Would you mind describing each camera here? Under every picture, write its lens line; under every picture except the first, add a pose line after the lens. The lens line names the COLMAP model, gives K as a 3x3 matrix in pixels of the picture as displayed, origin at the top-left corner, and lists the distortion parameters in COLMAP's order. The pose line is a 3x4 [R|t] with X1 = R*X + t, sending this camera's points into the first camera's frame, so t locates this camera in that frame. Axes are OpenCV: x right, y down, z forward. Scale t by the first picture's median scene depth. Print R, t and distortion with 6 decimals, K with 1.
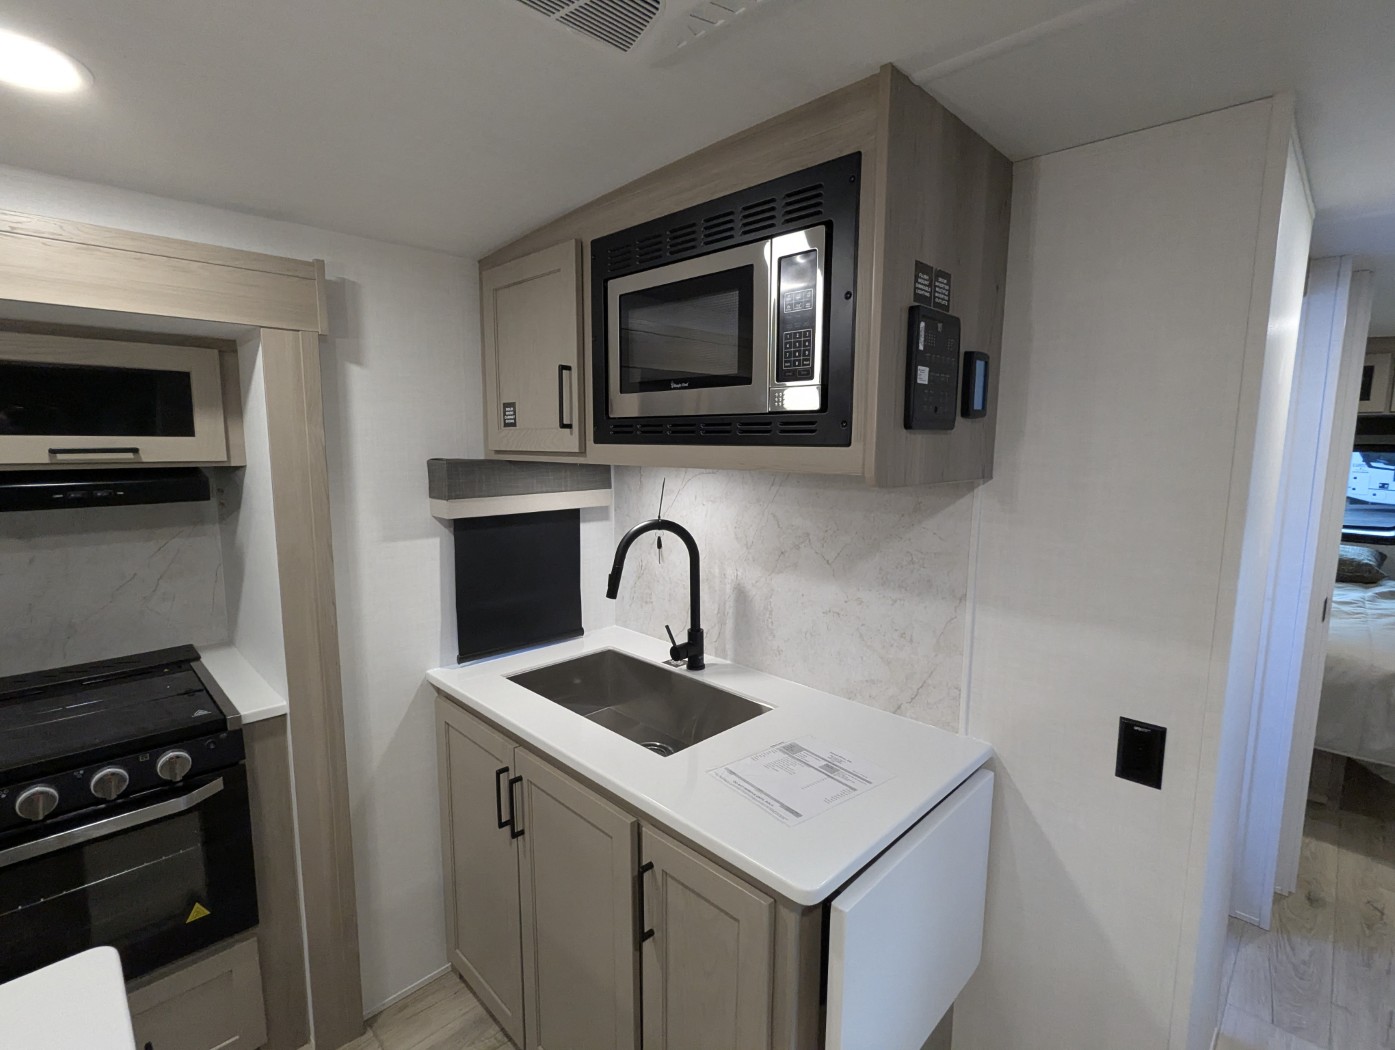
lens RADIAL K [[661.5, 0, 695.7], [0, 661.5, 528.1], [0, 0, 1]] dist [-0.001595, 0.001507]
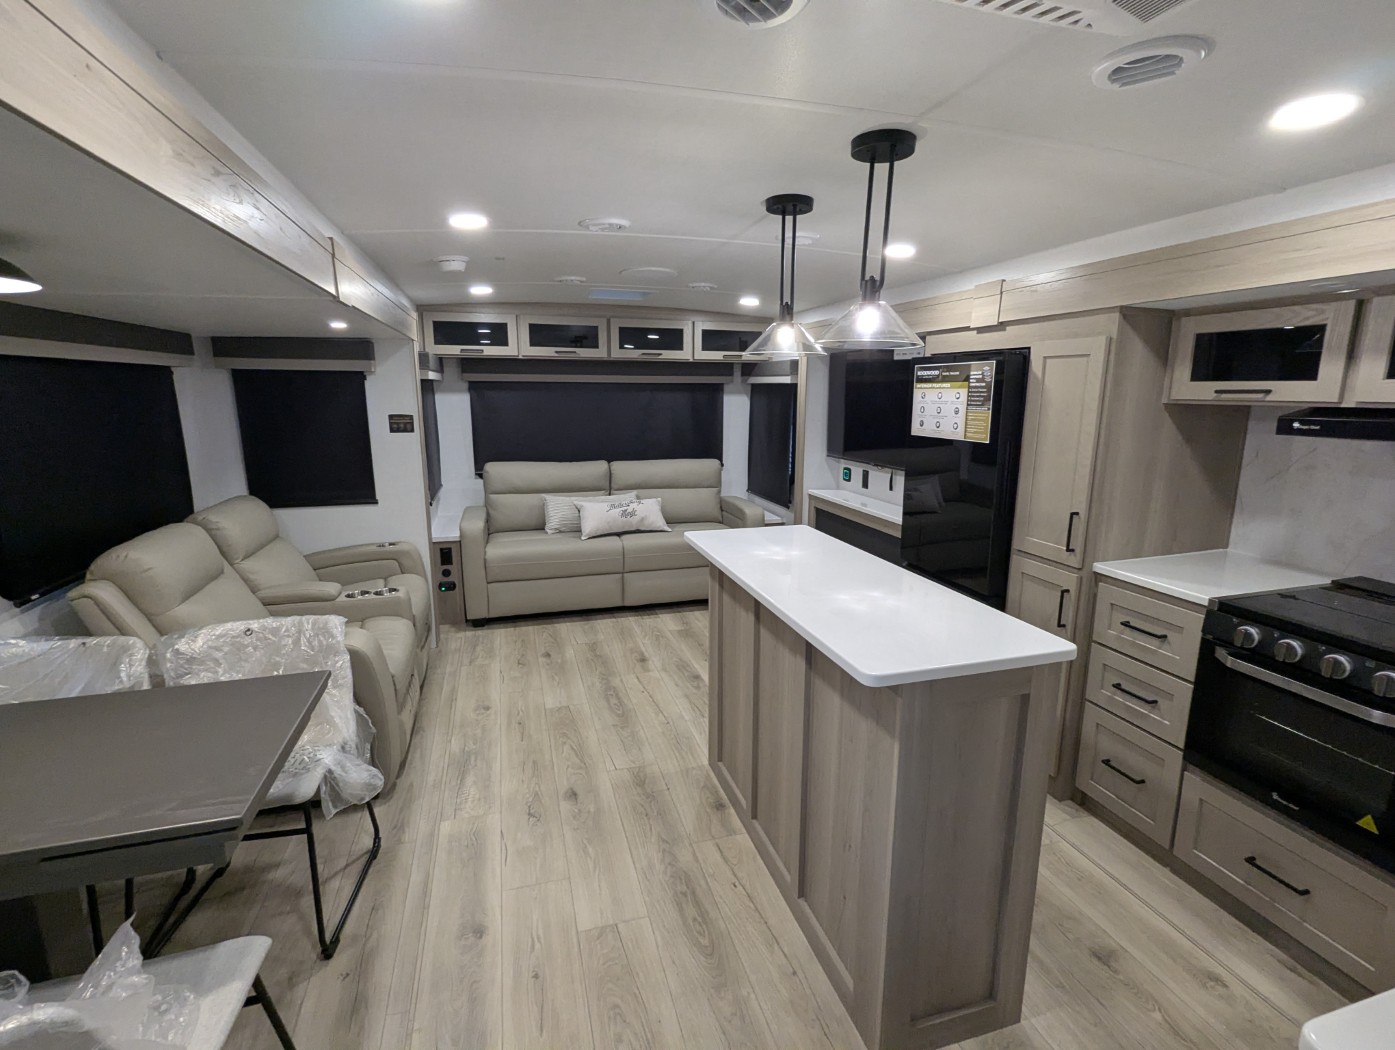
lens RADIAL K [[661.5, 0, 699.0], [0, 661.5, 524.5], [0, 0, 1]] dist [-0.001595, 0.001507]
pose [[-0.478780, 0.168785, -0.861557, 0.558749], [-0.121713, 0.959108, 0.255534, -0.028355], [0.869457, 0.227208, -0.438659, 0.371613]]
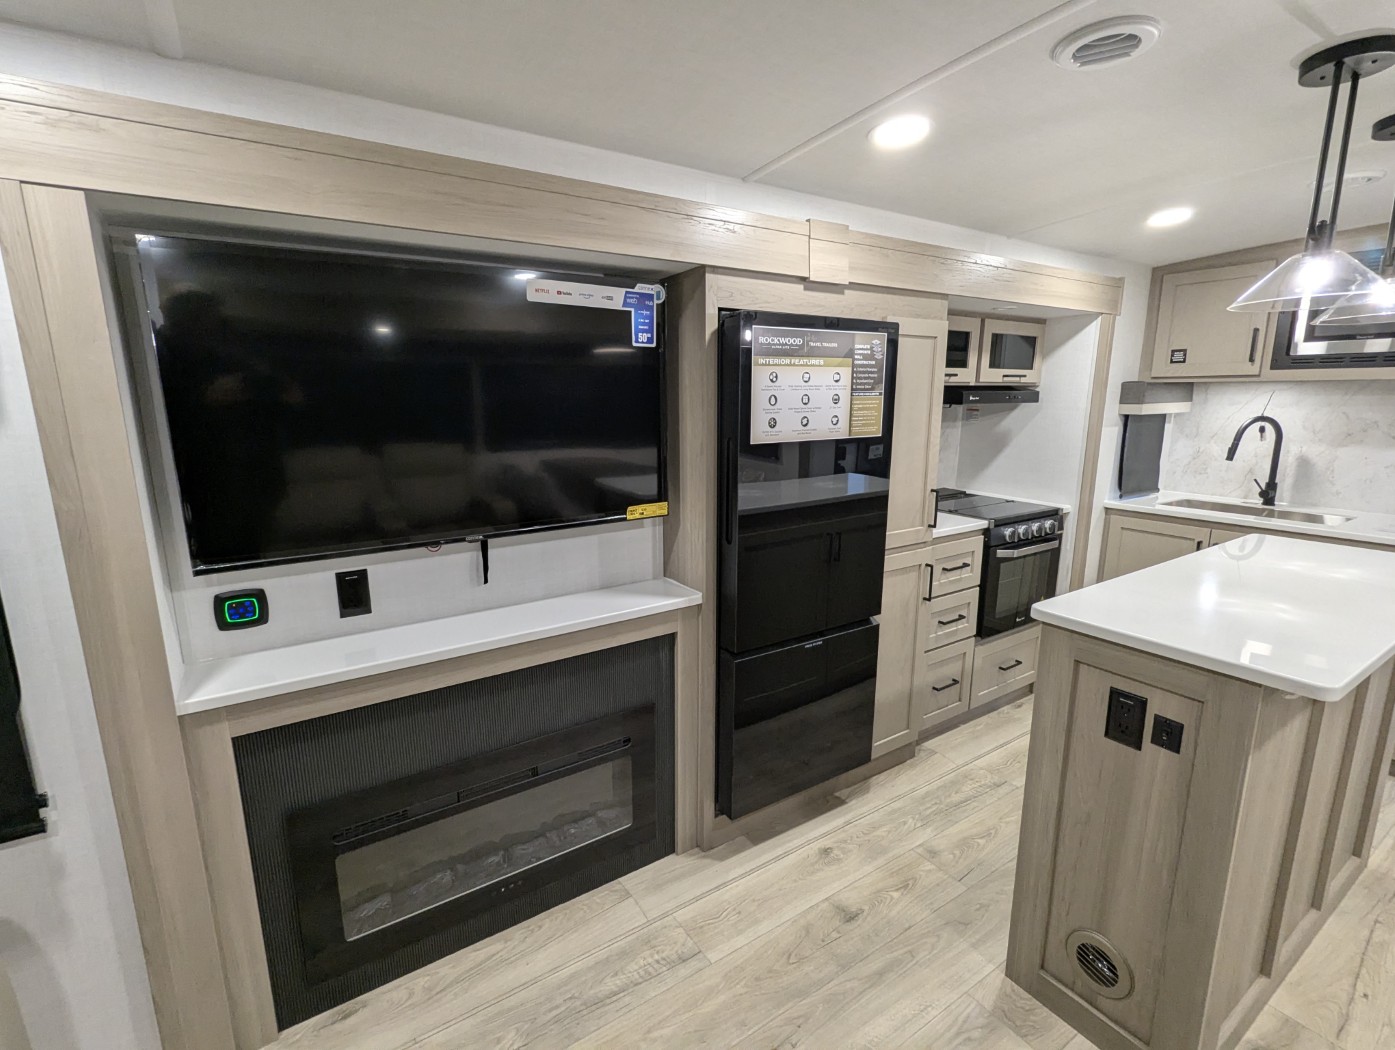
lens RADIAL K [[661.5, 0, 699.5], [0, 661.5, 525.3], [0, 0, 1]] dist [-0.001595, 0.001507]
pose [[0.980672, 0.029658, -0.193397, -1.273350], [-0.016677, 0.997518, 0.068406, 0.196993], [0.194946, -0.063859, 0.978733, -1.103994]]
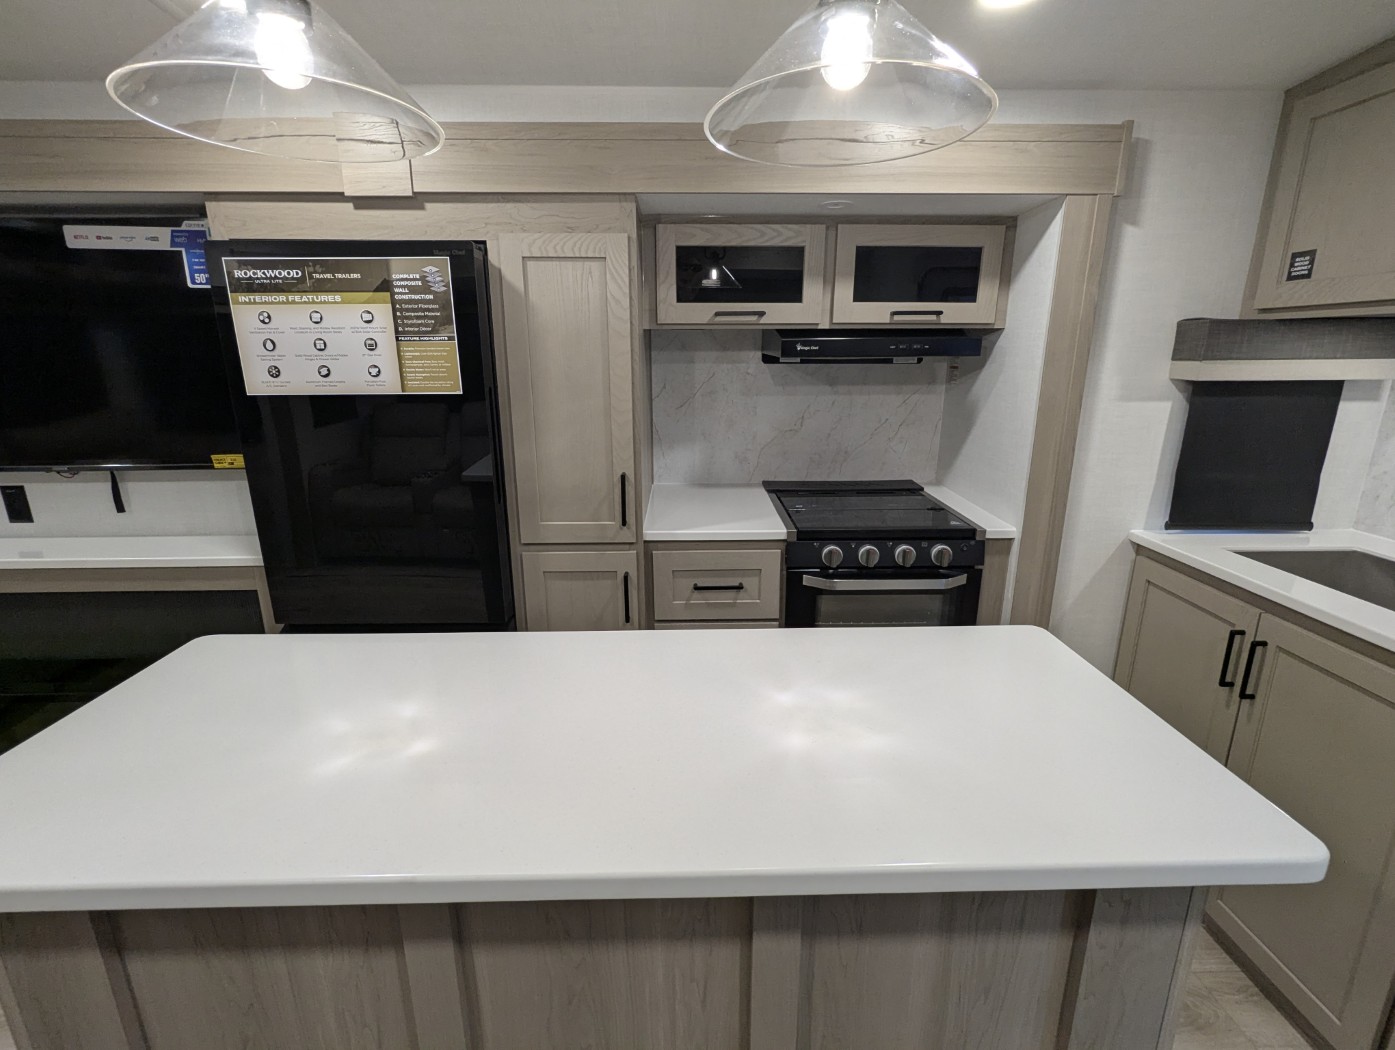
lens RADIAL K [[661.5, 0, 698.5], [0, 661.5, 526.3], [0, 0, 1]] dist [-0.001595, 0.001507]
pose [[0.723582, 0.172971, -0.668214, -0.226244], [-0.085724, 0.983117, 0.161658, 0.110218], [0.684894, -0.059691, 0.726193, -0.255768]]
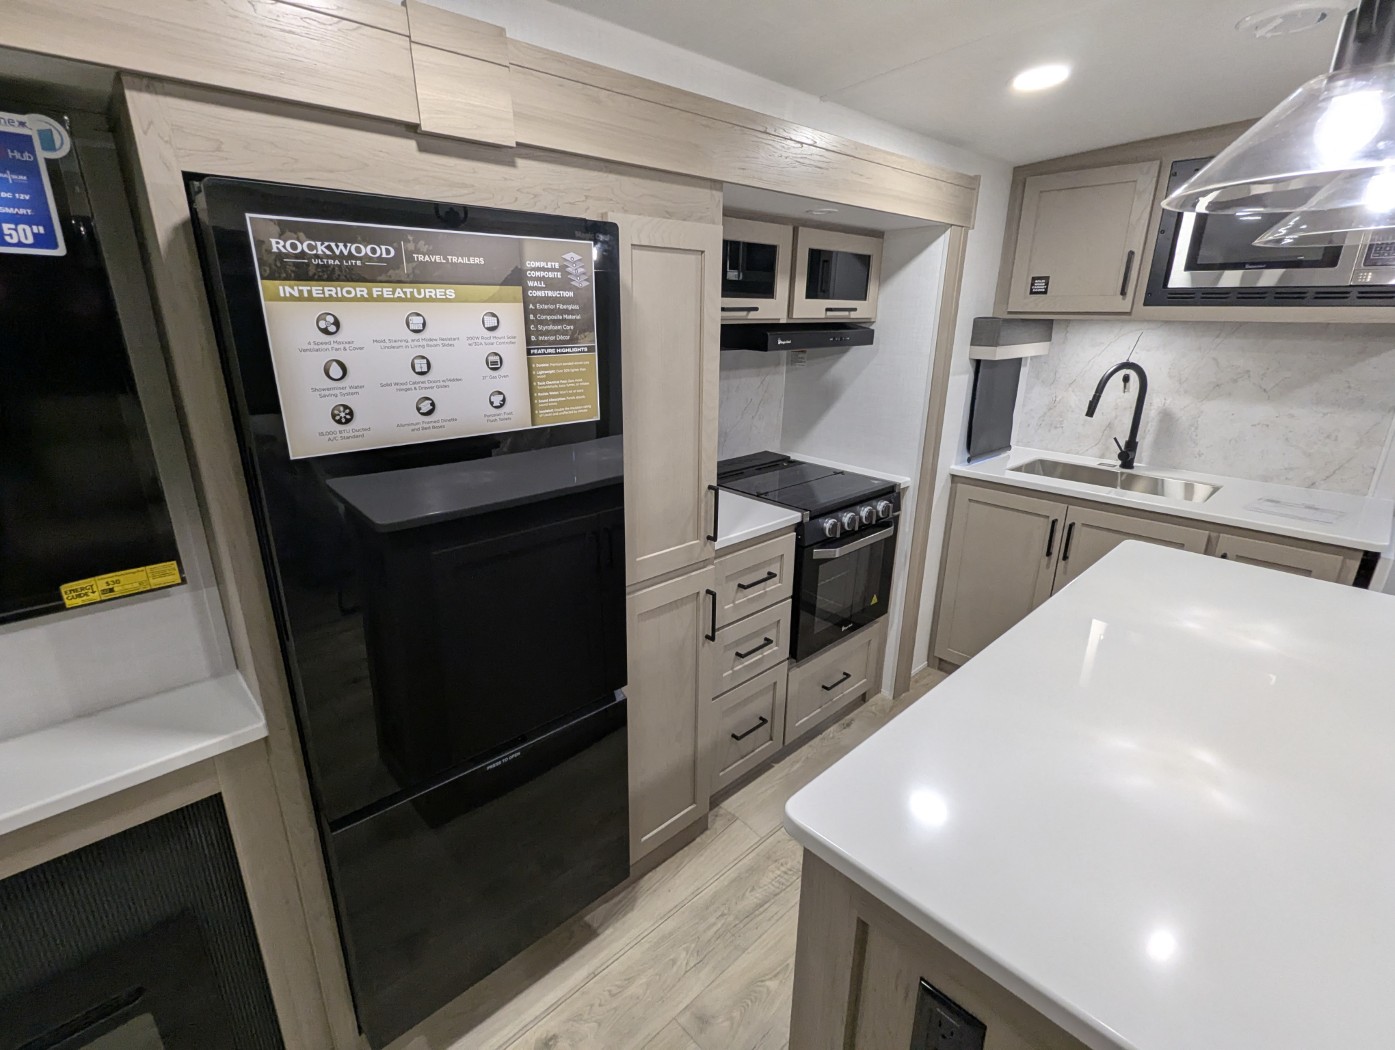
lens RADIAL K [[661.5, 0, 698.4], [0, 661.5, 526.3], [0, 0, 1]] dist [-0.001595, 0.001507]
pose [[0.999750, 0.009395, -0.020278, -1.048244], [-0.005482, 0.982713, 0.185056, 0.084426], [0.021666, -0.184899, 0.982519, -0.546816]]
